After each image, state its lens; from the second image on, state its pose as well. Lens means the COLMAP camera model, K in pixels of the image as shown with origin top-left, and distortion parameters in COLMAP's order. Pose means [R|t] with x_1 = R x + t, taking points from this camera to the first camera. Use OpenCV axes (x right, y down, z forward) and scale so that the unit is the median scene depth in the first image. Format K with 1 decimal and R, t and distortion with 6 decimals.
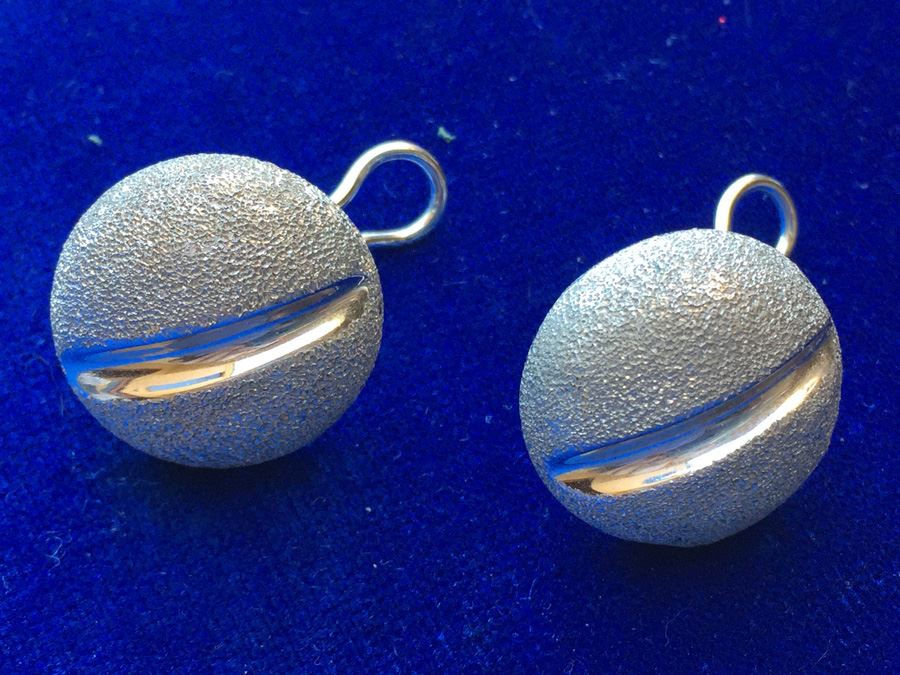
lens RADIAL K [[1581.8, 0, 446.8], [0, 1581.8, 337.5], [0, 0, 1]] dist [0.055538, 0.000000]
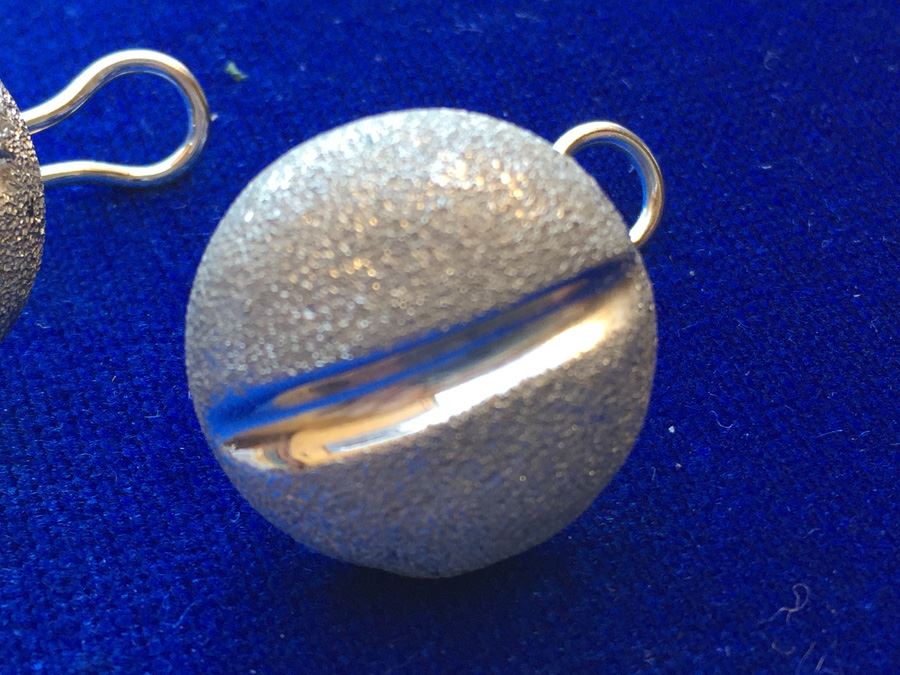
lens RADIAL K [[1581.8, 0, 453.7], [0, 1581.8, 336.7], [0, 0, 1]] dist [0.055538, 0.000000]
pose [[0.991018, 0.075777, -0.110189, 0.246626], [-0.094489, 0.979850, -0.175971, 0.156901], [0.094634, 0.184802, 0.978209, 0.319268]]
